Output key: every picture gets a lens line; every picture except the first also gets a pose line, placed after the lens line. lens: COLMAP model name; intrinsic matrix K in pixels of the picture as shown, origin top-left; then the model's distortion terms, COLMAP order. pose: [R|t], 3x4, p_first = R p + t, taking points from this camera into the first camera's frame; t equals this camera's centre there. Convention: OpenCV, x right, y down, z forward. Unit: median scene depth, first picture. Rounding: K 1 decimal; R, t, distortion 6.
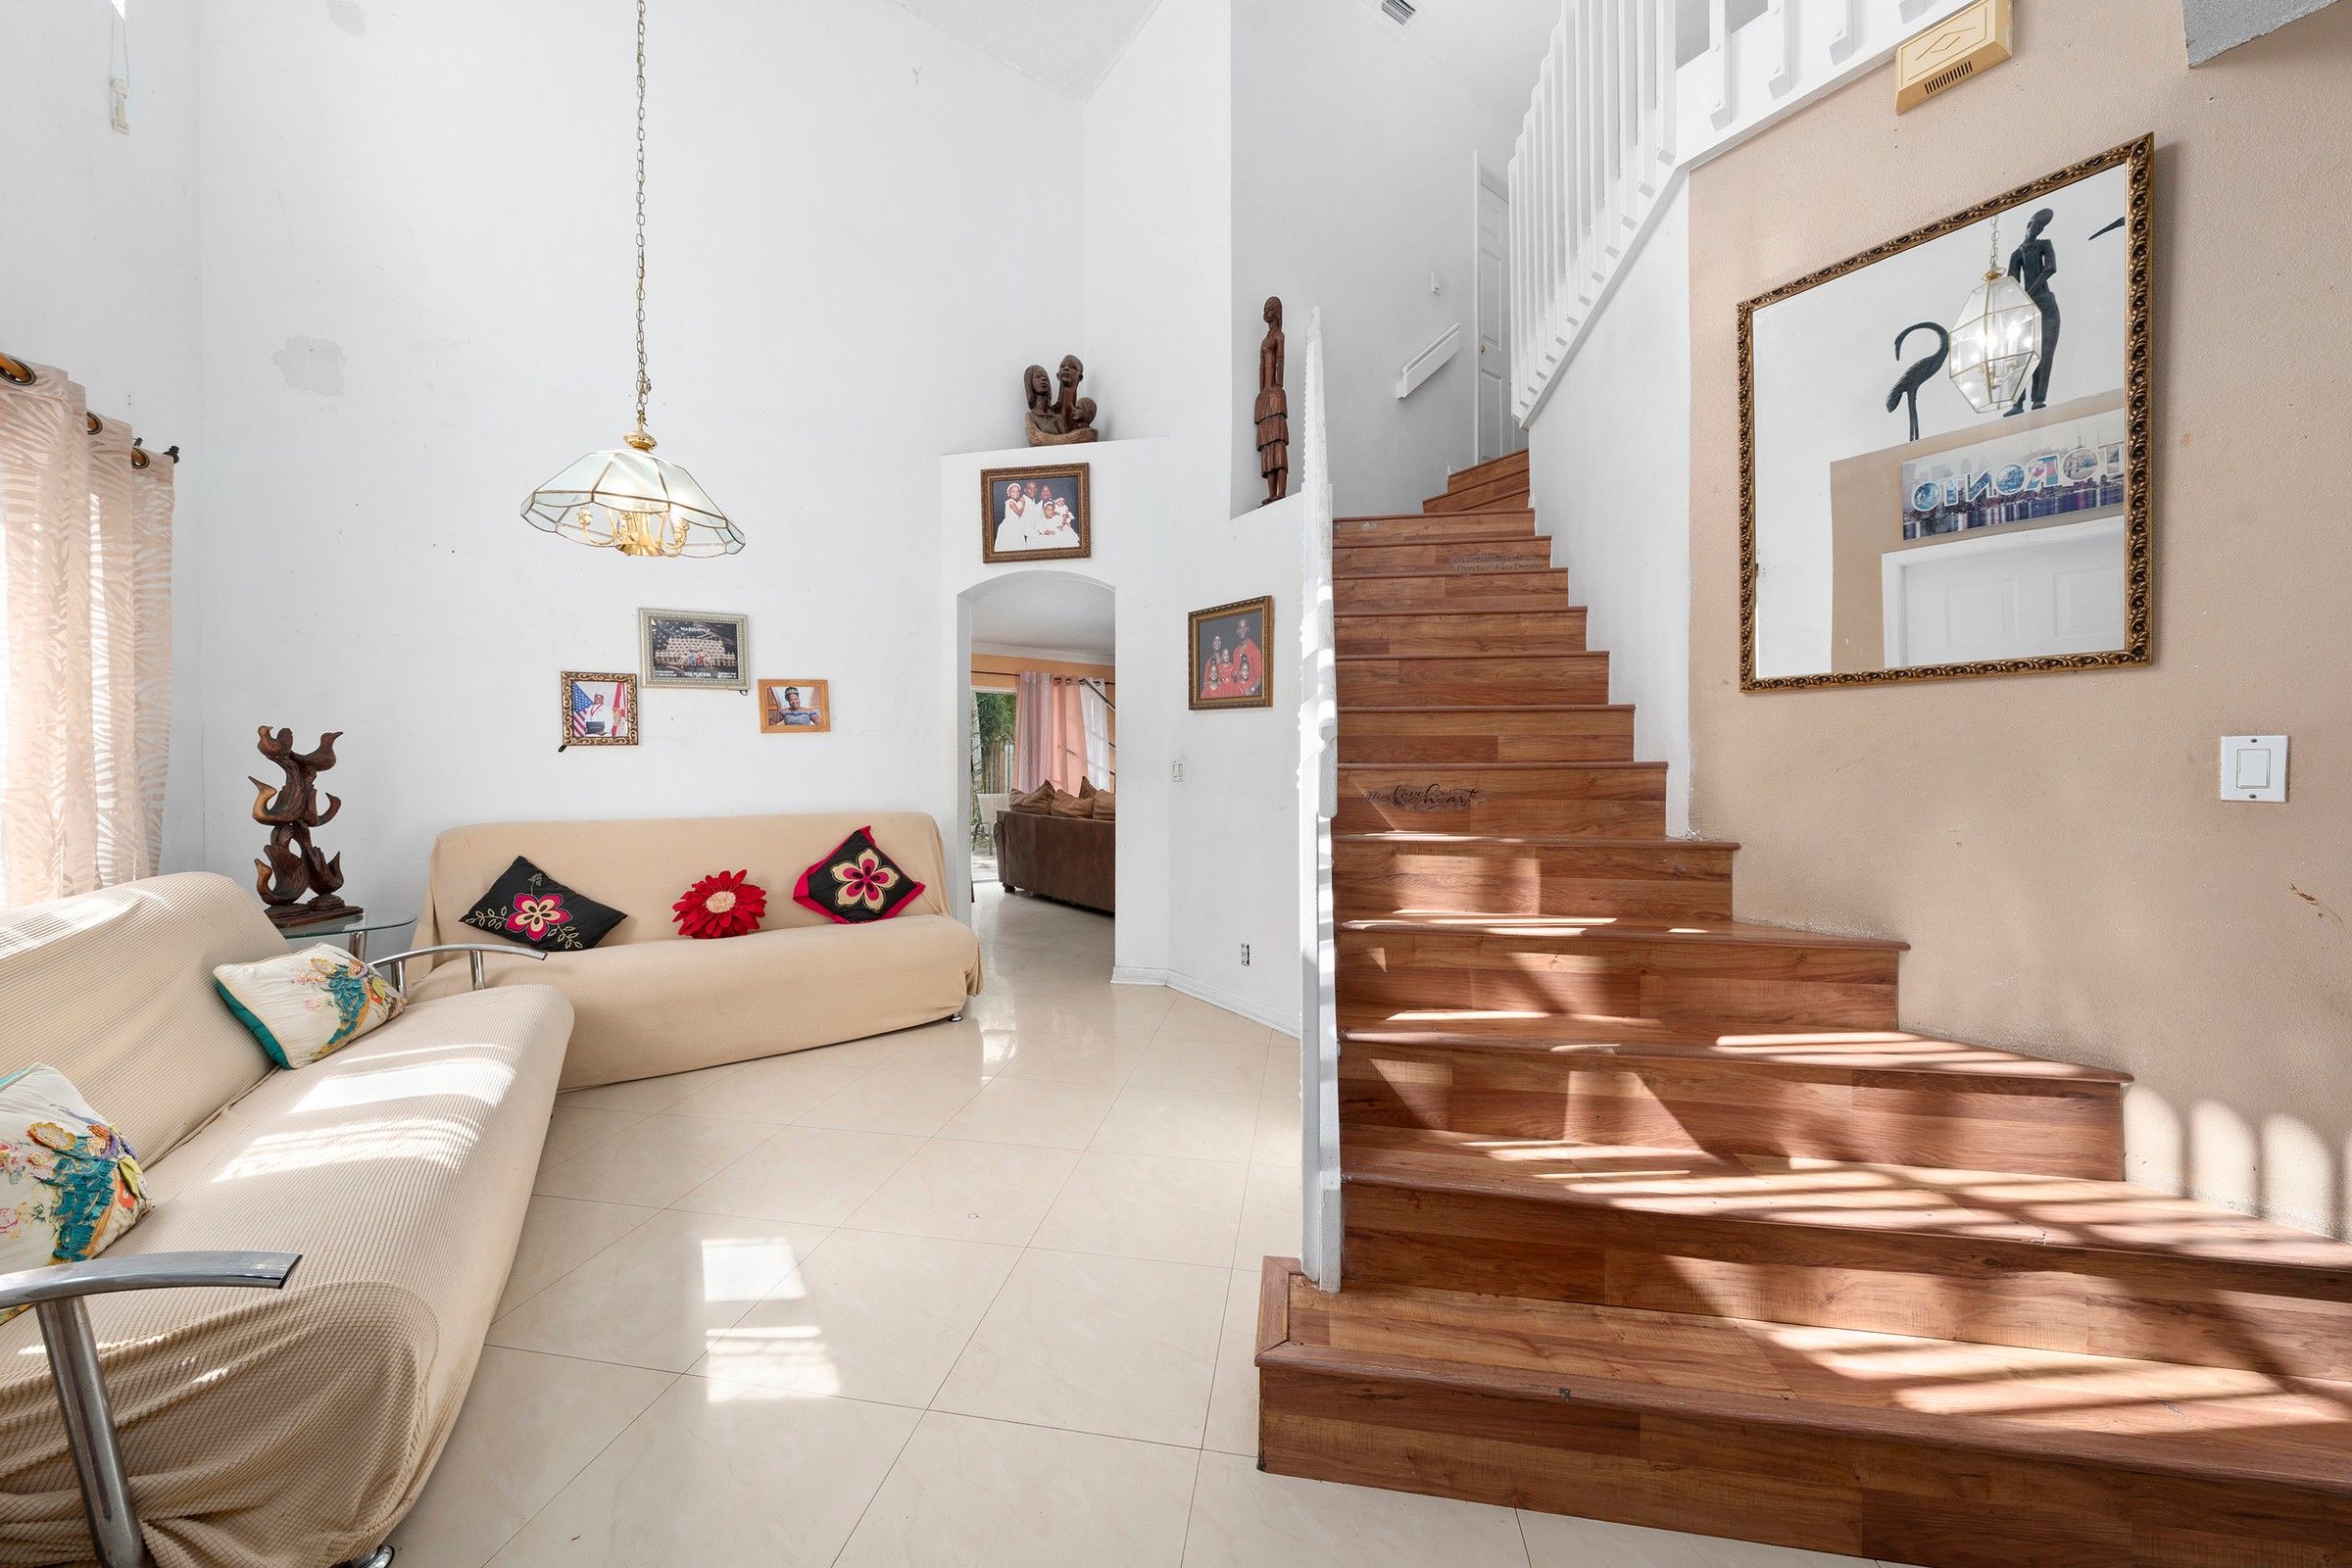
lens RADIAL K [[787.9, 0, 1176.0], [0, 787.9, 784.0], [0, 0, 1]] dist [-0.001541, -0.000201]
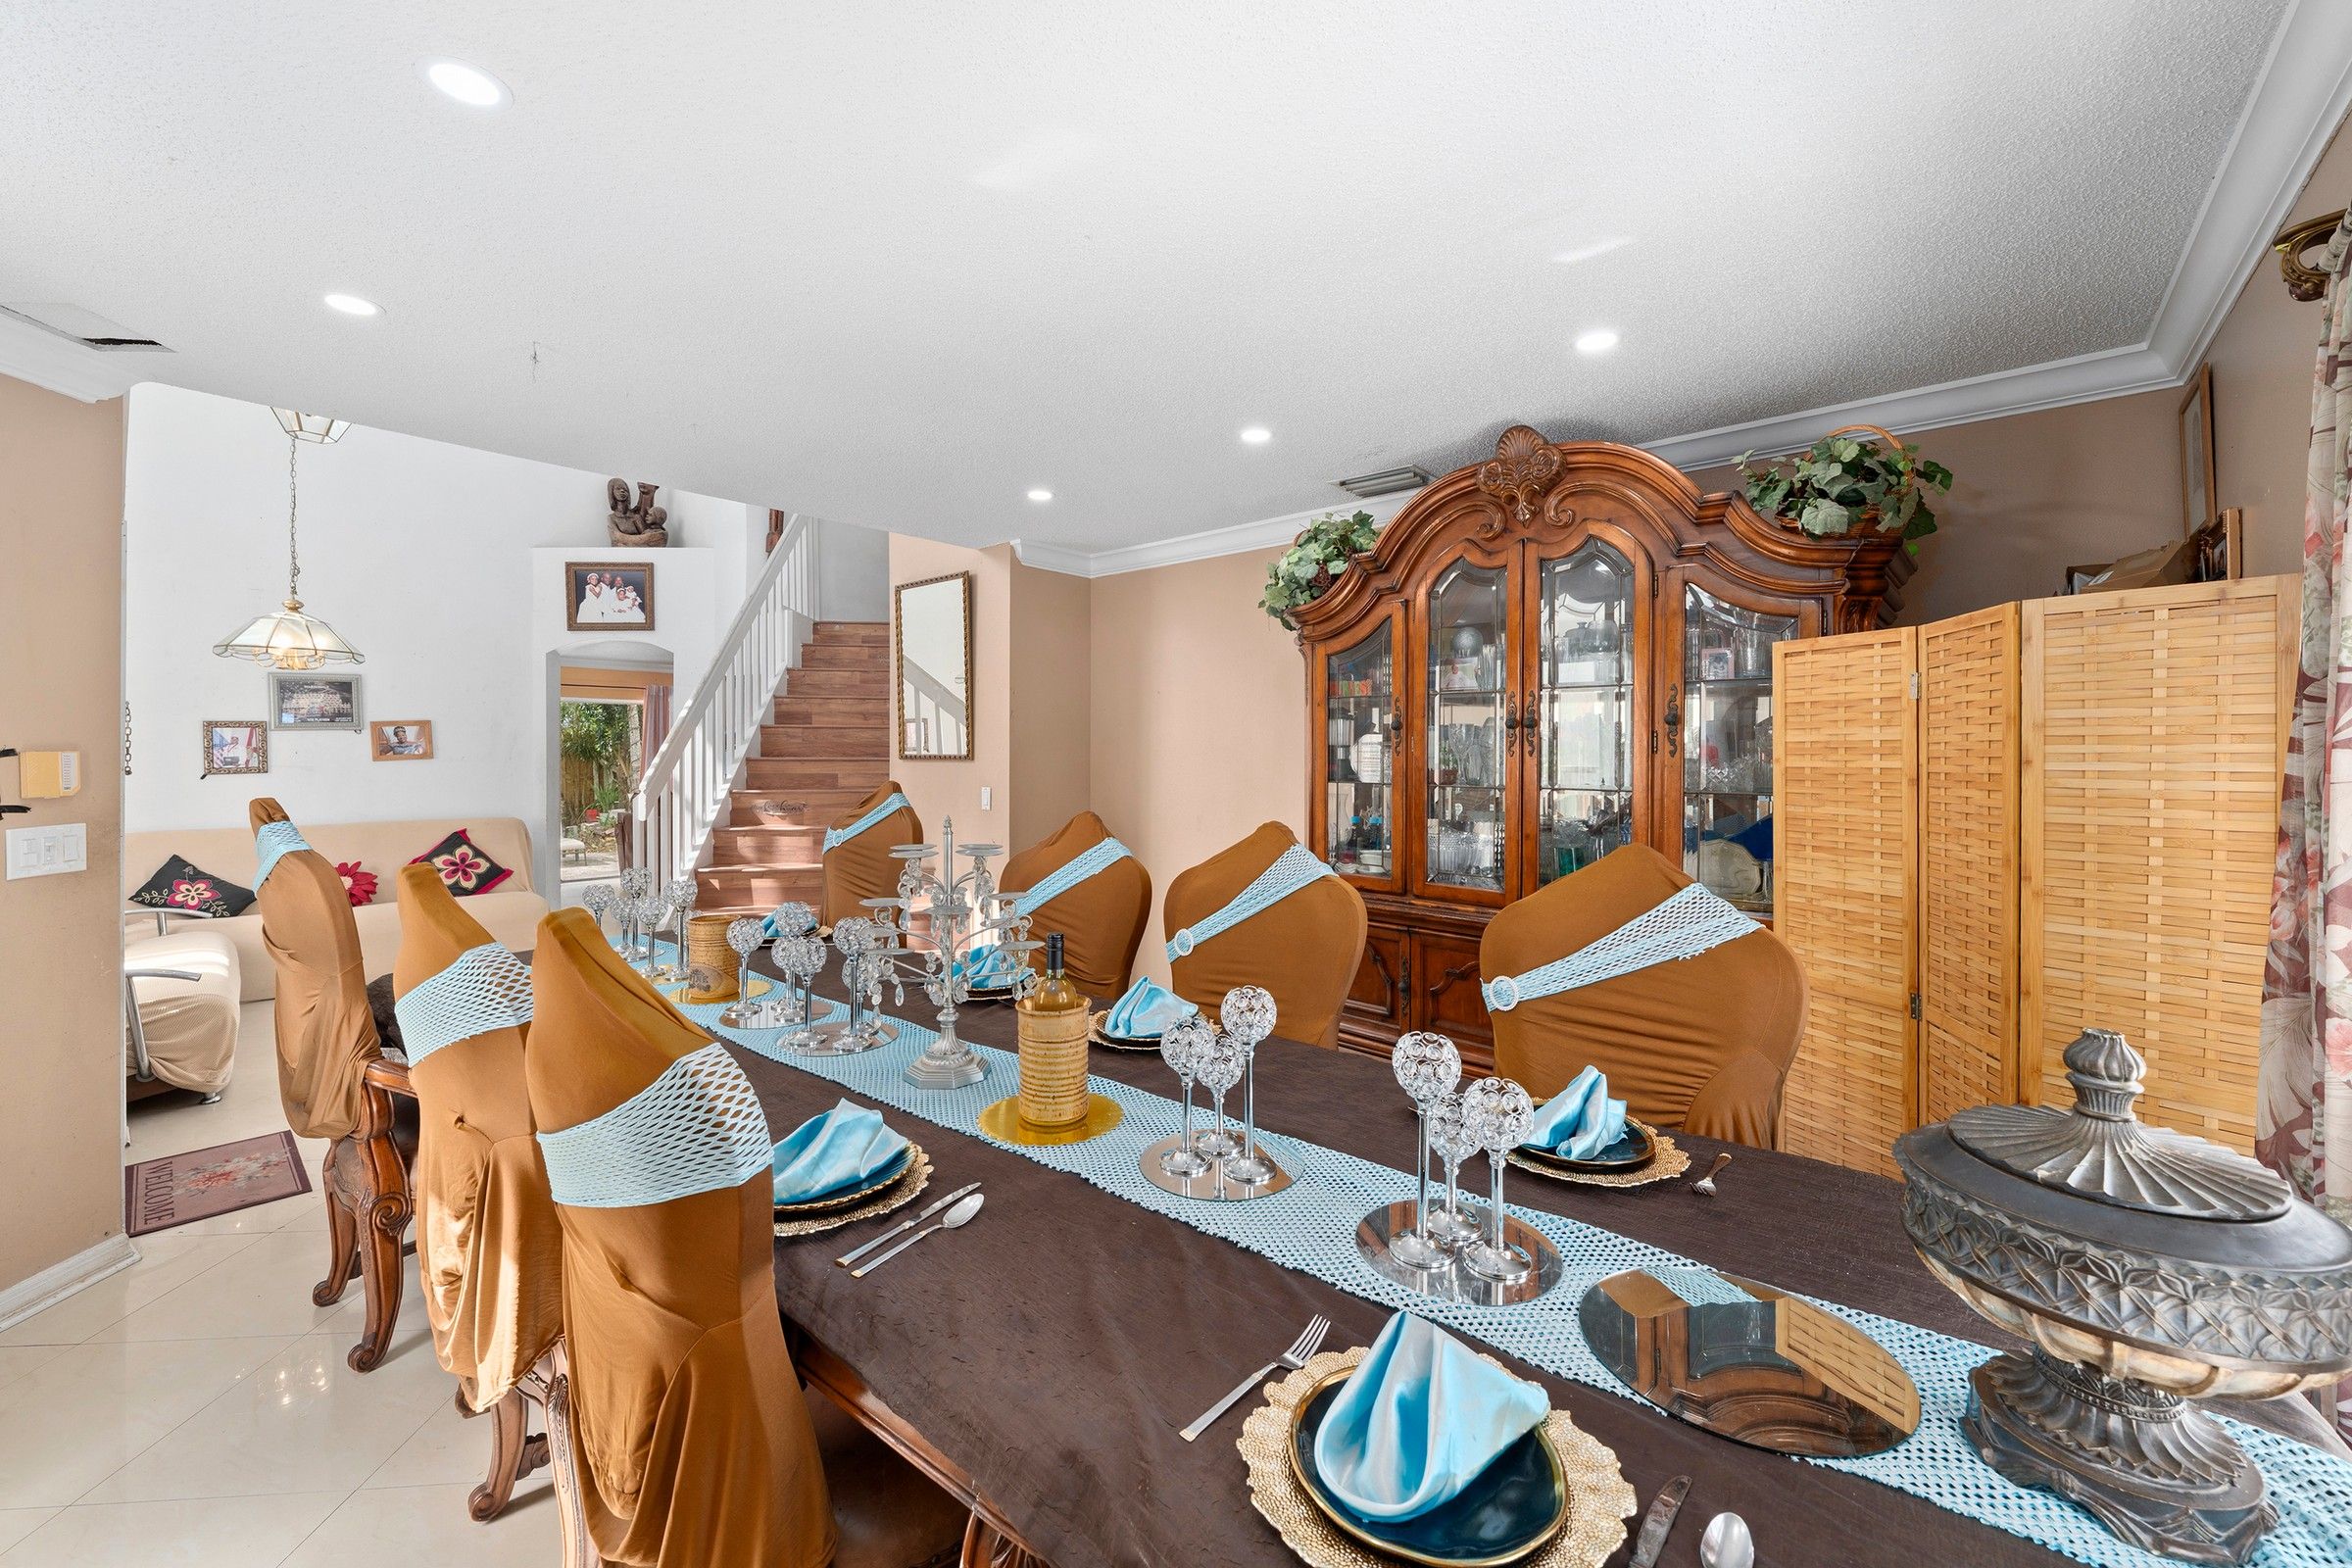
lens RADIAL K [[913.7, 0, 1174.4], [0, 913.7, 761.7], [0, 0, 1]] dist [-0.000606, 0.000161]
pose [[0.970228, -0.002922, 0.242178, 0.441800], [0.005445, 0.999938, -0.009751, -0.042589], [-0.242134, 0.010779, 0.970183, -0.880609]]
